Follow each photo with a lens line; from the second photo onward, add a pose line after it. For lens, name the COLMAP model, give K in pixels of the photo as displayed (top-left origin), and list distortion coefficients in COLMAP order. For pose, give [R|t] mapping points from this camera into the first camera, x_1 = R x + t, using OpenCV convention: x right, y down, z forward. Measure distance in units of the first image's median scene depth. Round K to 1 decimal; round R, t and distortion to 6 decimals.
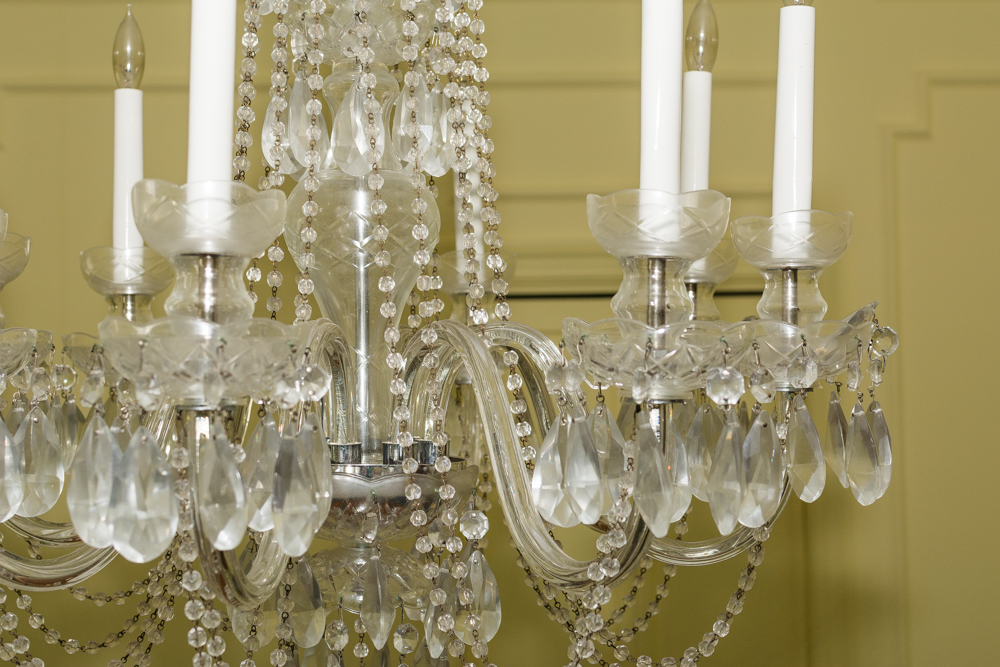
lens RADIAL K [[1659.5, 0, 500.0], [0, 1659.5, 333.5], [0, 0, 1]] dist [0.004829, -0.031380]
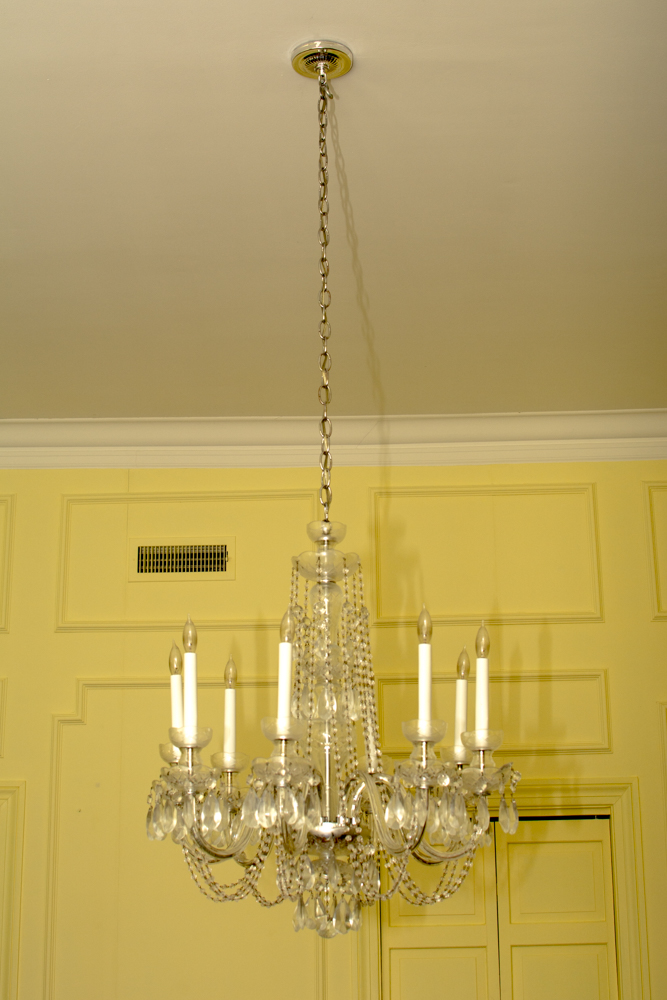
lens RADIAL K [[1572.1, 0, 333.5], [0, 1572.1, 500.0], [0, 0, 1]] dist [-0.207623, -0.052702]
pose [[0.997882, -0.016659, -0.062879, 0.095531], [-0.000140, 0.966096, -0.258181, 0.224041], [0.065048, 0.257643, 0.964048, -1.603673]]
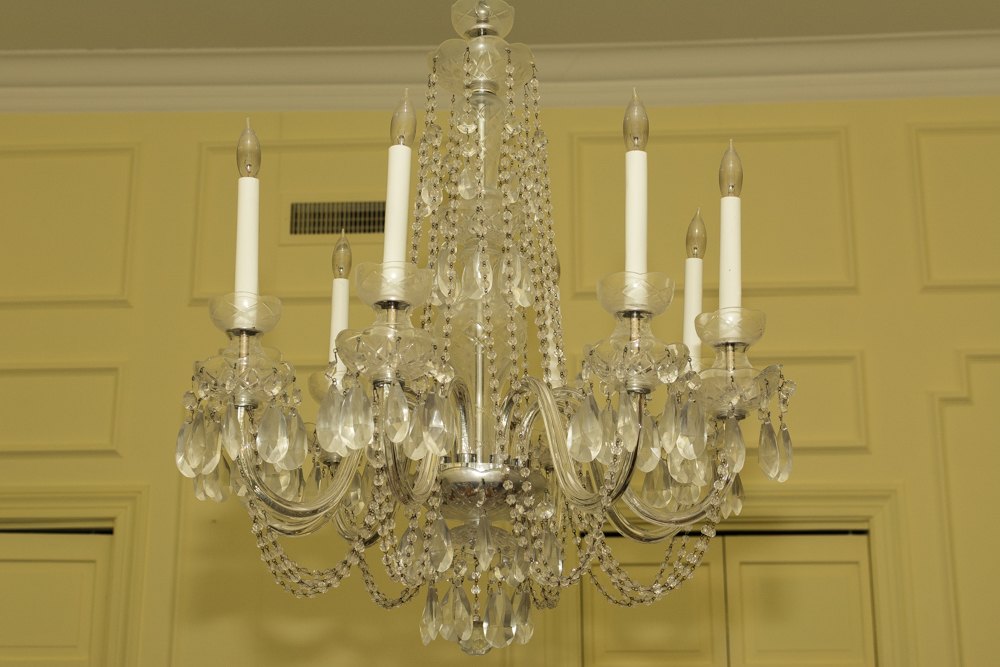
lens RADIAL K [[1555.5, 0, 500.0], [0, 1555.5, 333.5], [0, 0, 1]] dist [-0.015123, -0.037583]
pose [[0.995465, -0.010684, -0.094522, 0.088930], [-0.009420, 0.977716, -0.209722, 0.274768], [0.094656, 0.209661, 0.973182, -0.551239]]
